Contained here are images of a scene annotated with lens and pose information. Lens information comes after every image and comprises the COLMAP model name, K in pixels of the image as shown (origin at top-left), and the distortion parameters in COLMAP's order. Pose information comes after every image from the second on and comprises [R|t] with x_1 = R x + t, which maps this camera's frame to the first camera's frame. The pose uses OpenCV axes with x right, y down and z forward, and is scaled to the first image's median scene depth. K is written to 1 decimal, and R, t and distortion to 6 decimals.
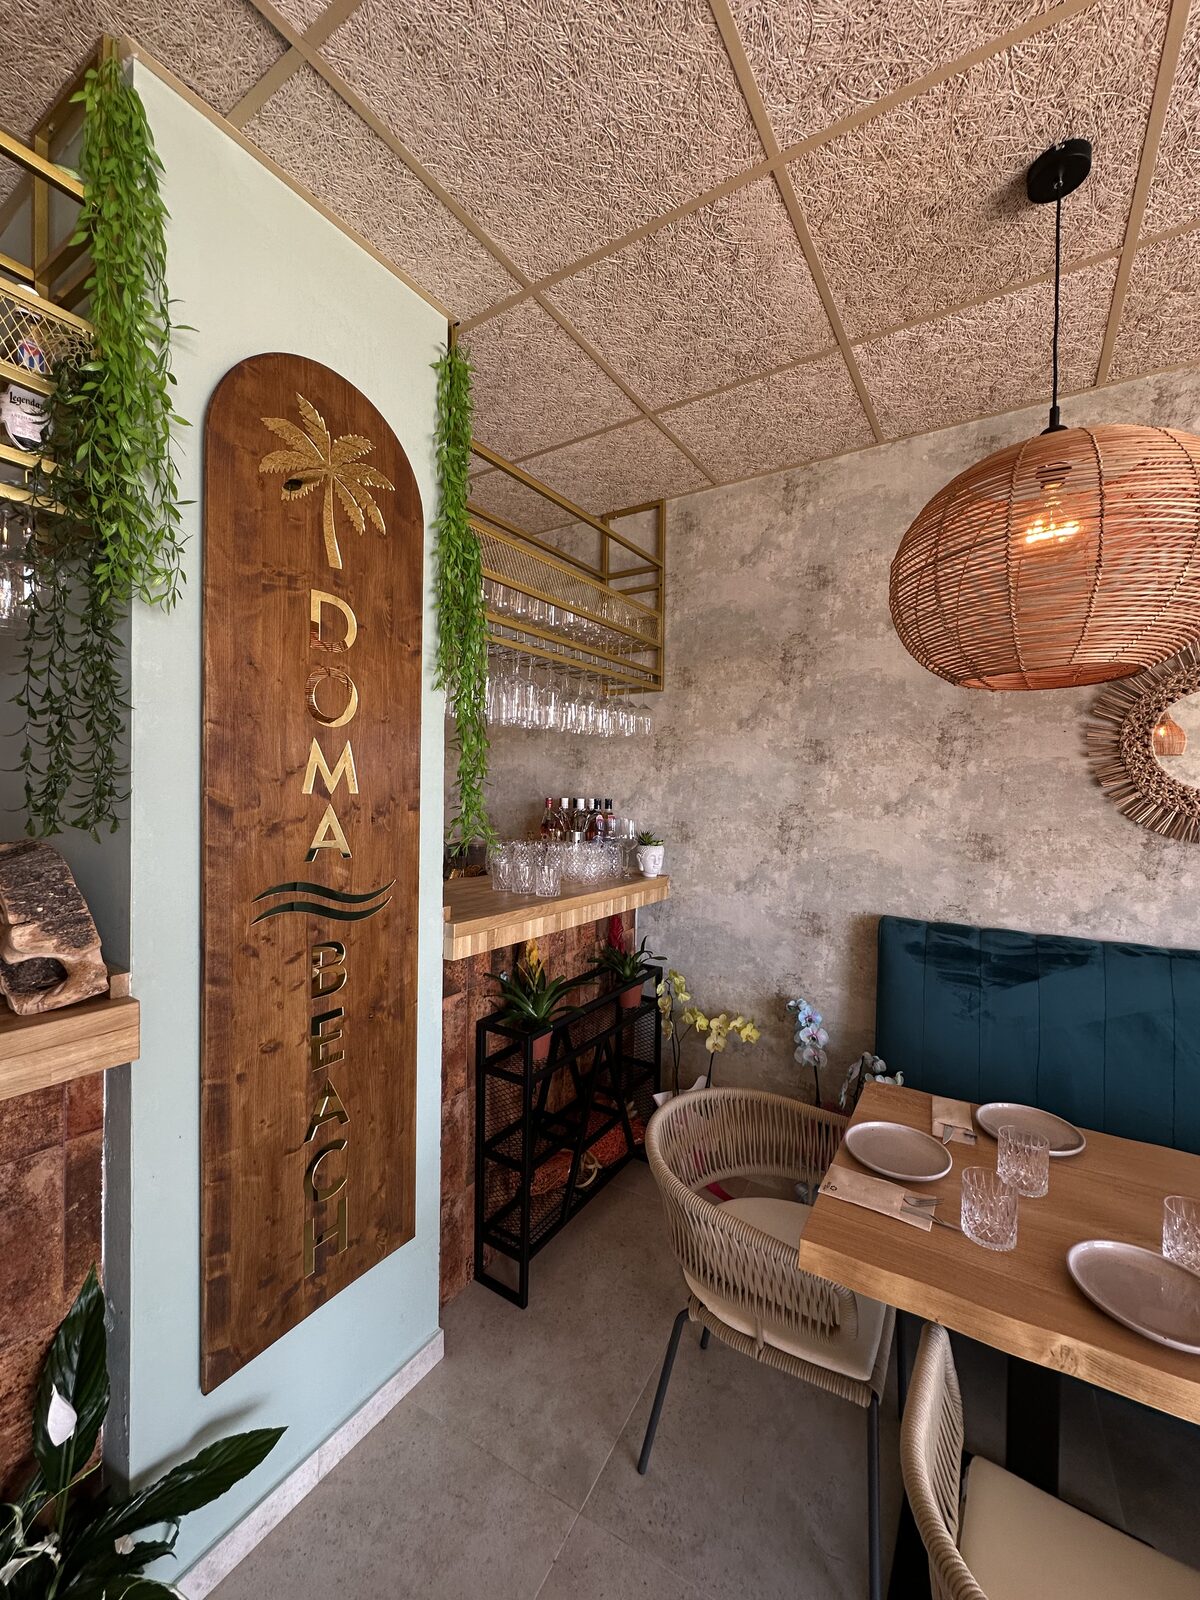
lens RADIAL K [[640.2, 0, 600.0], [0, 640.2, 797.8], [0, 0, 1]] dist [-0.004086, 0.001371]
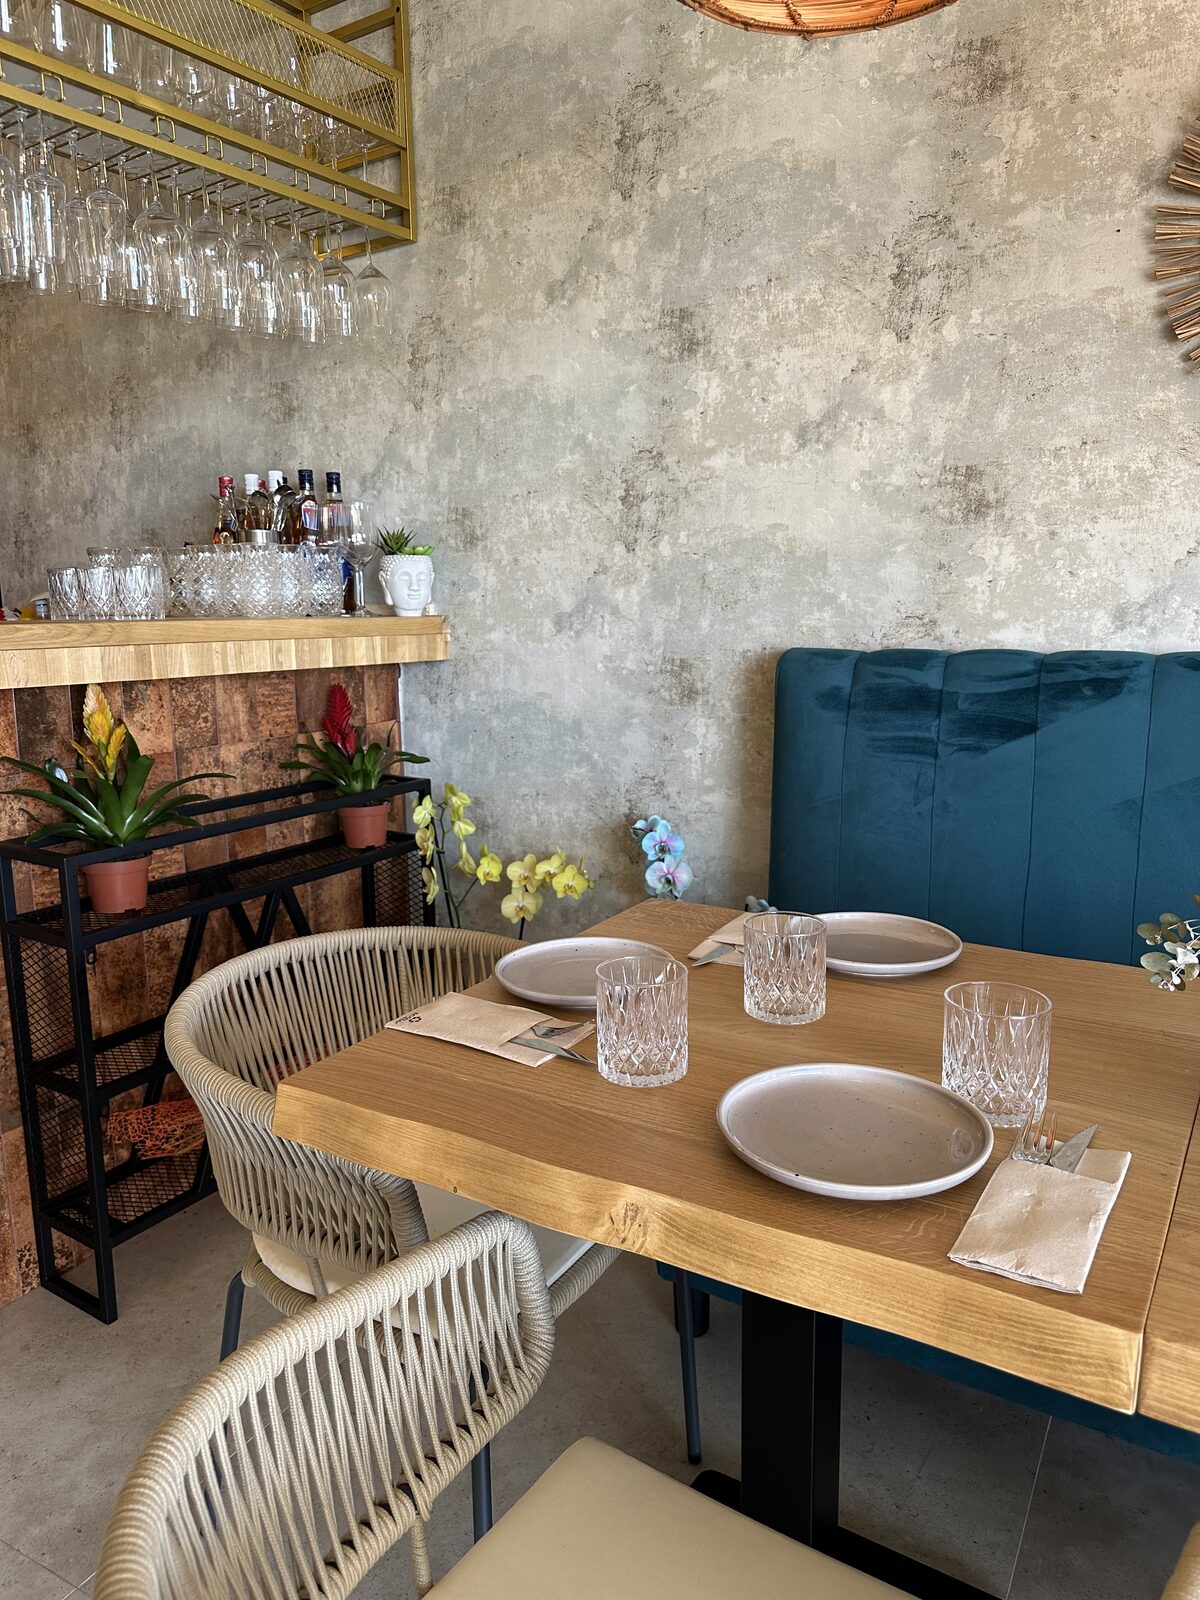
lens RADIAL K [[1131.2, 0, 591.7], [0, 1131.2, 804.7], [0, 0, 1]] dist [0.053035, -0.067047]
pose [[0.999449, -0.028011, -0.017801, 0.342840], [0.030515, 0.986485, 0.160986, 0.184293], [0.013051, -0.161440, 0.986796, 0.065244]]
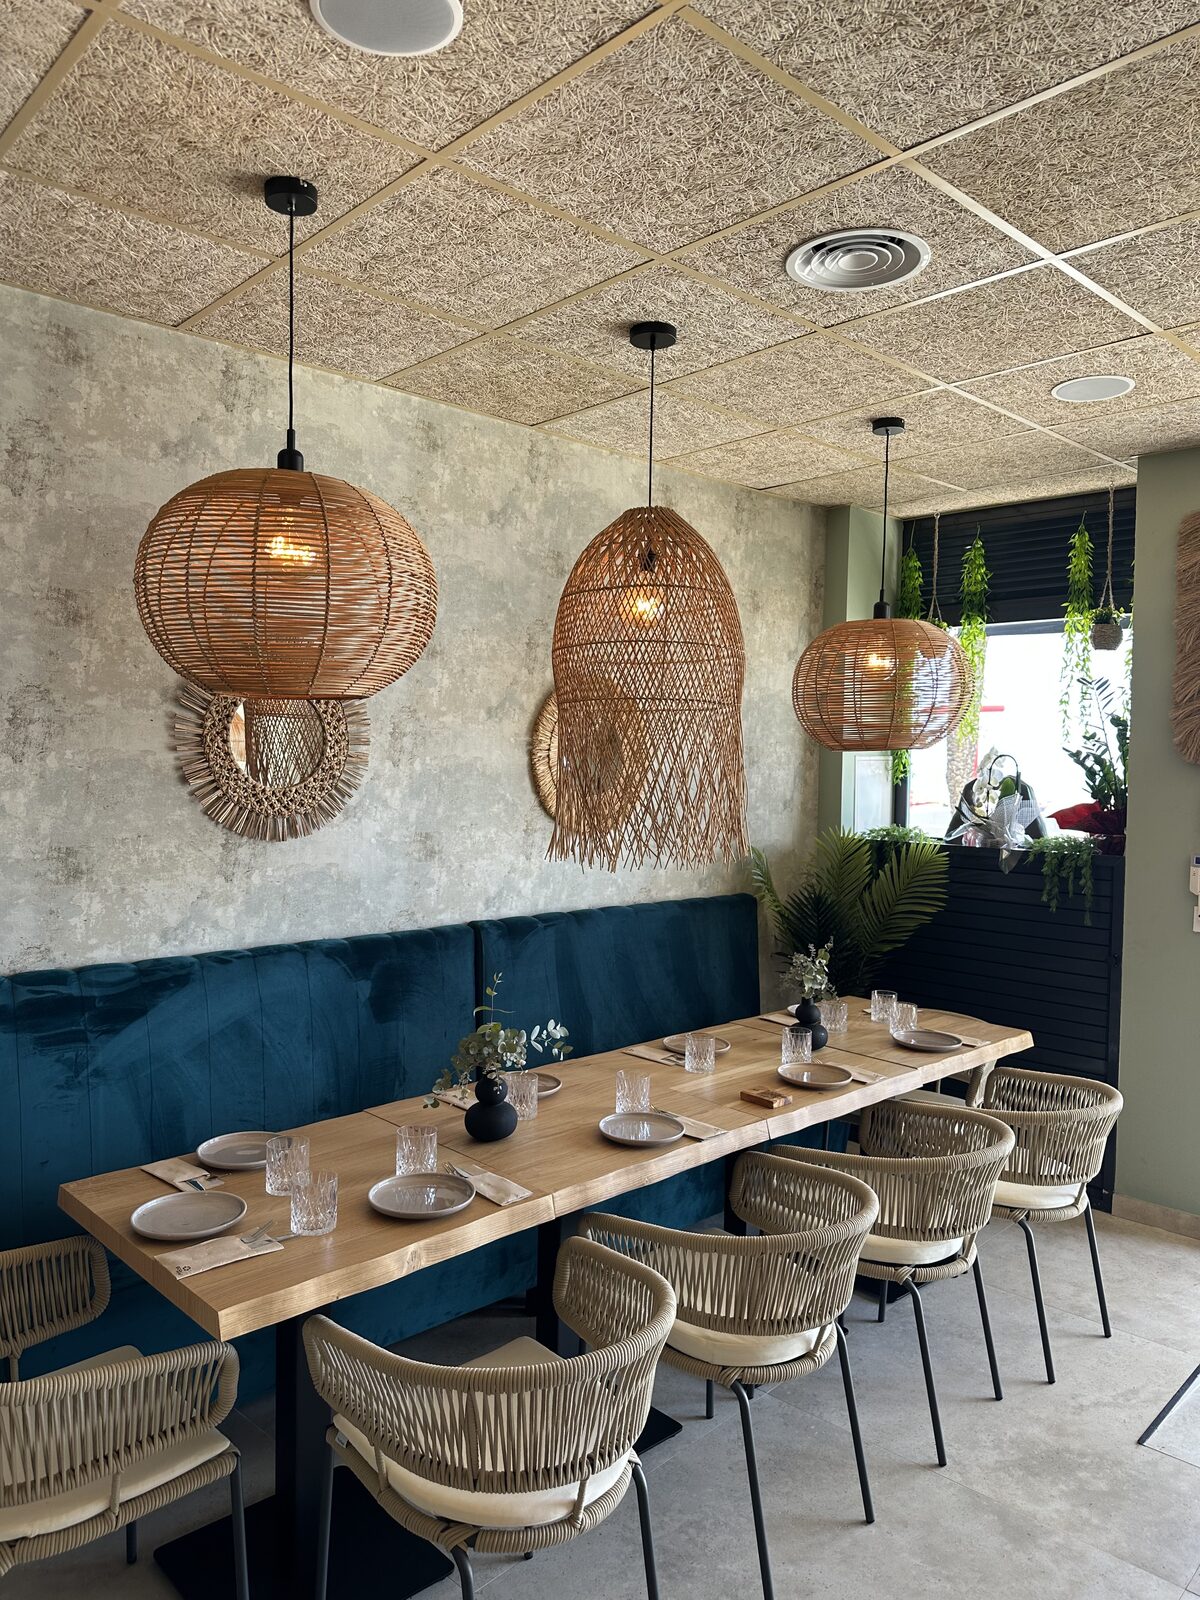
lens RADIAL K [[1131.2, 0, 604.7], [0, 1131.2, 804.5], [0, 0, 1]] dist [0.053035, -0.067047]
pose [[0.244337, -0.043297, 0.968723, -0.631806], [0.003074, 0.999032, 0.043877, -0.059130], [-0.969685, -0.007743, 0.244234, 0.041539]]
